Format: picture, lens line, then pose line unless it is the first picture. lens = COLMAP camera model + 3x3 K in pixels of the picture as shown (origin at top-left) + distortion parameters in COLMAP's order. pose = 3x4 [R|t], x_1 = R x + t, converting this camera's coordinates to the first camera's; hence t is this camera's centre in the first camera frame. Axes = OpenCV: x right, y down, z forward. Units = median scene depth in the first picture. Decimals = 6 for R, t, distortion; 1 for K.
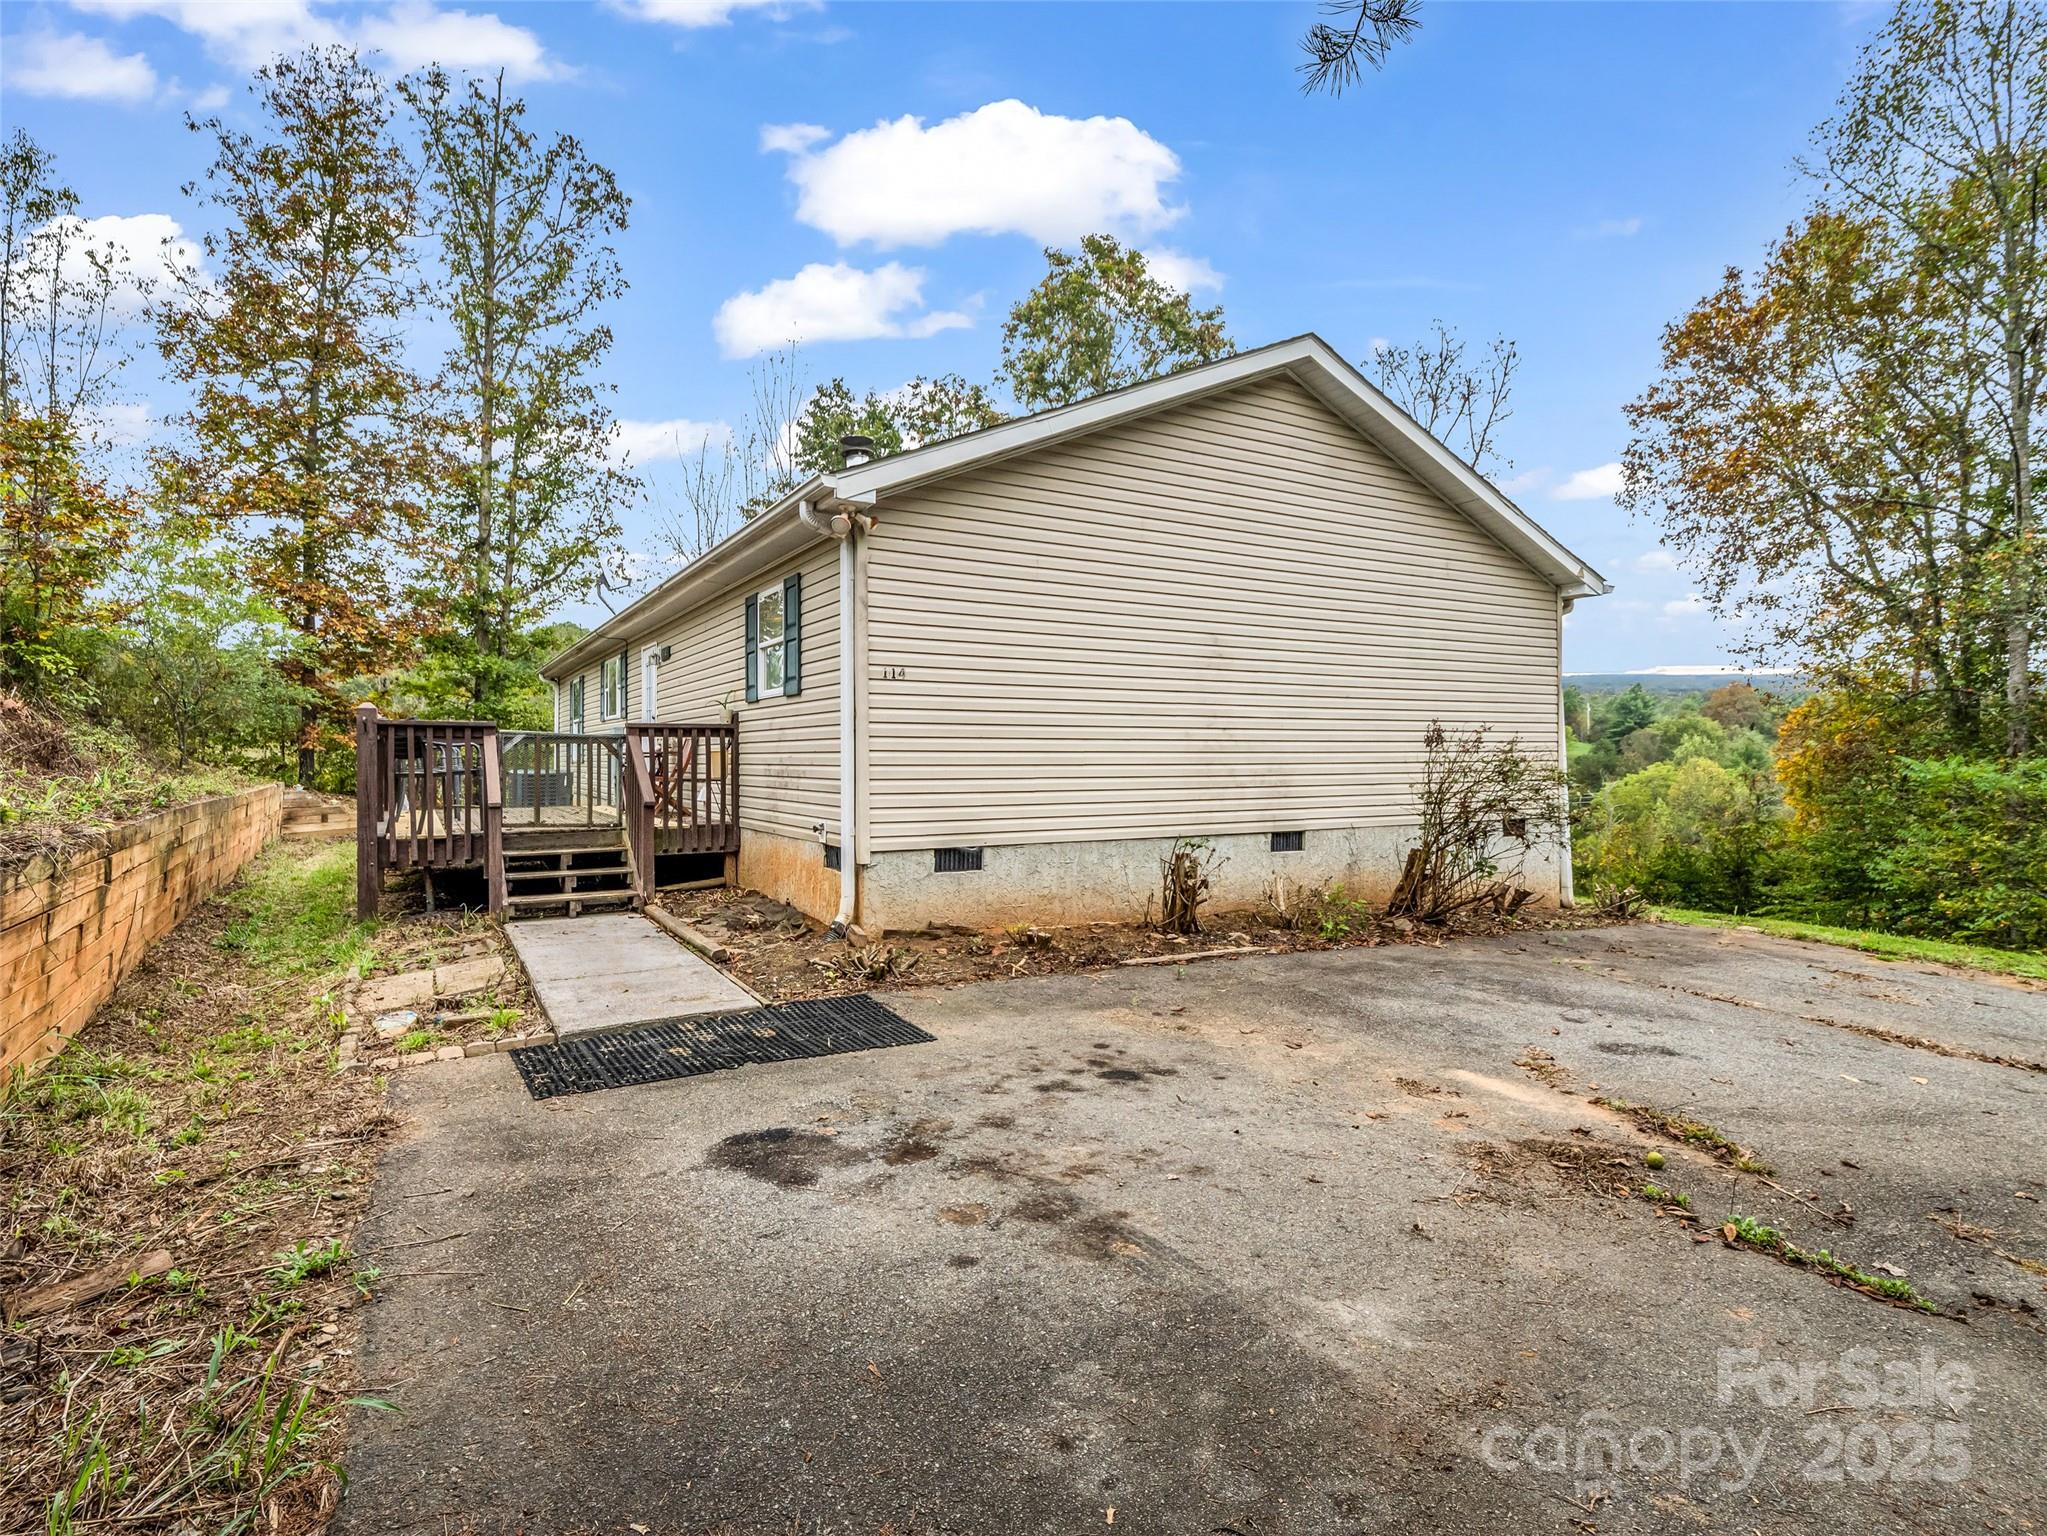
lens RADIAL K [[1047.4, 0, 1023.5], [0, 1047.4, 768.0], [0, 0, 1]] dist [-0.014043, -0.000643]
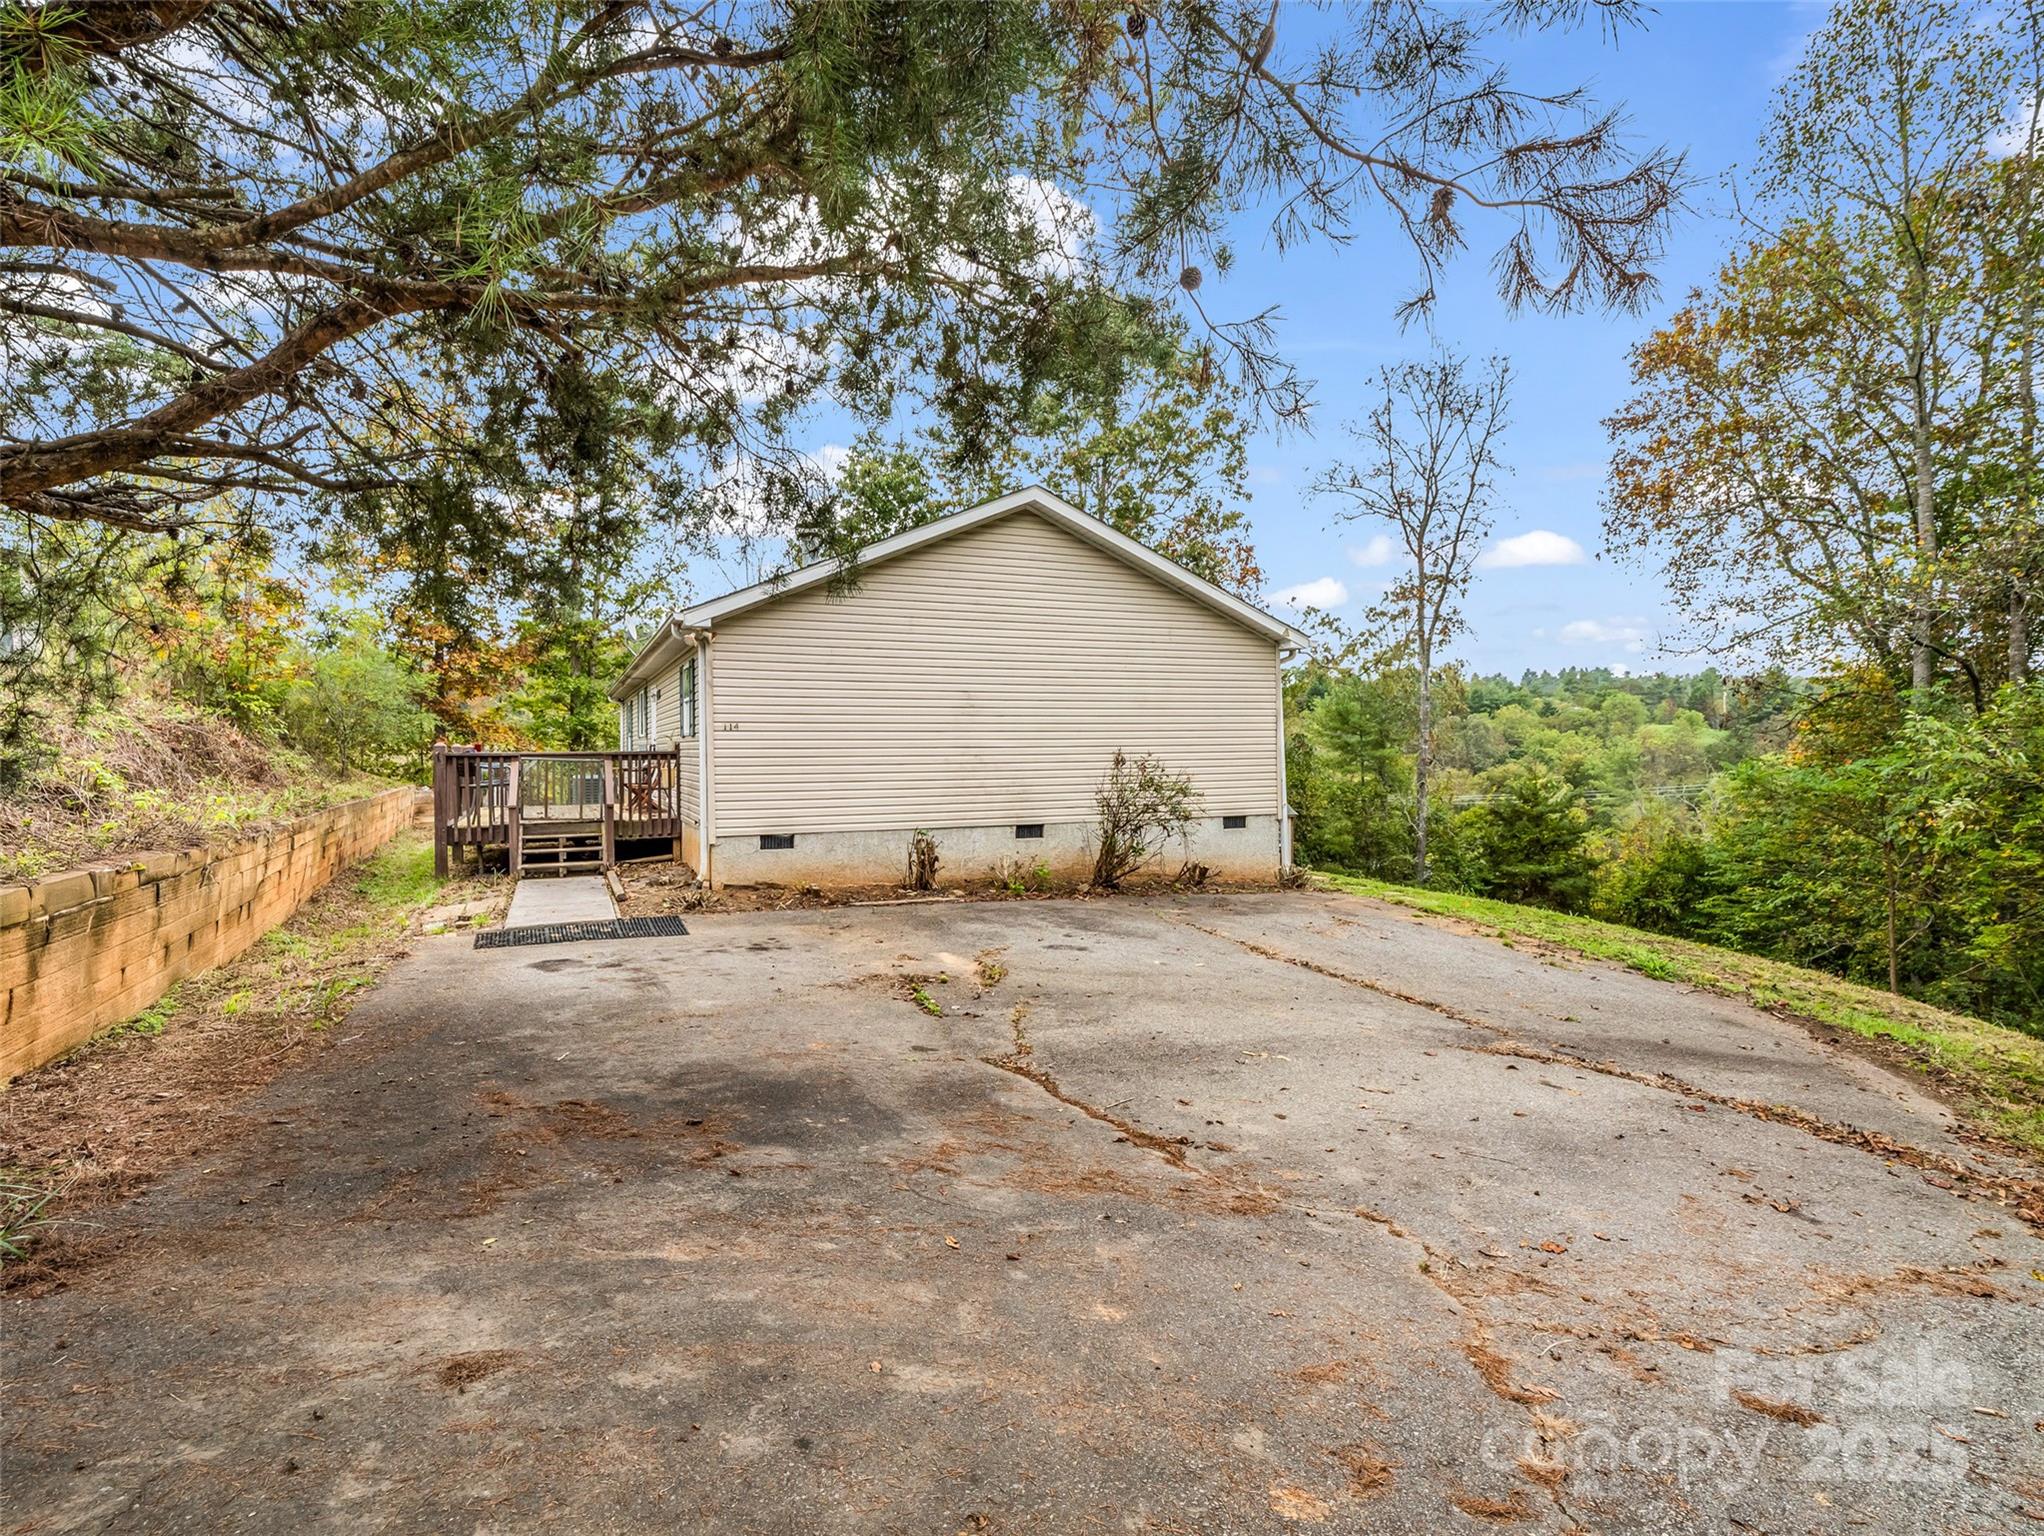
lens RADIAL K [[1062.5, 0, 1022.0], [0, 1062.5, 768.0], [0, 0, 1]] dist [-0.020127, -0.000626]
pose [[0.992827, -0.003793, -0.119497, 0.418751], [0.005014, 0.999938, 0.009916, -0.032639], [0.119452, -0.010444, 0.992785, -0.467881]]
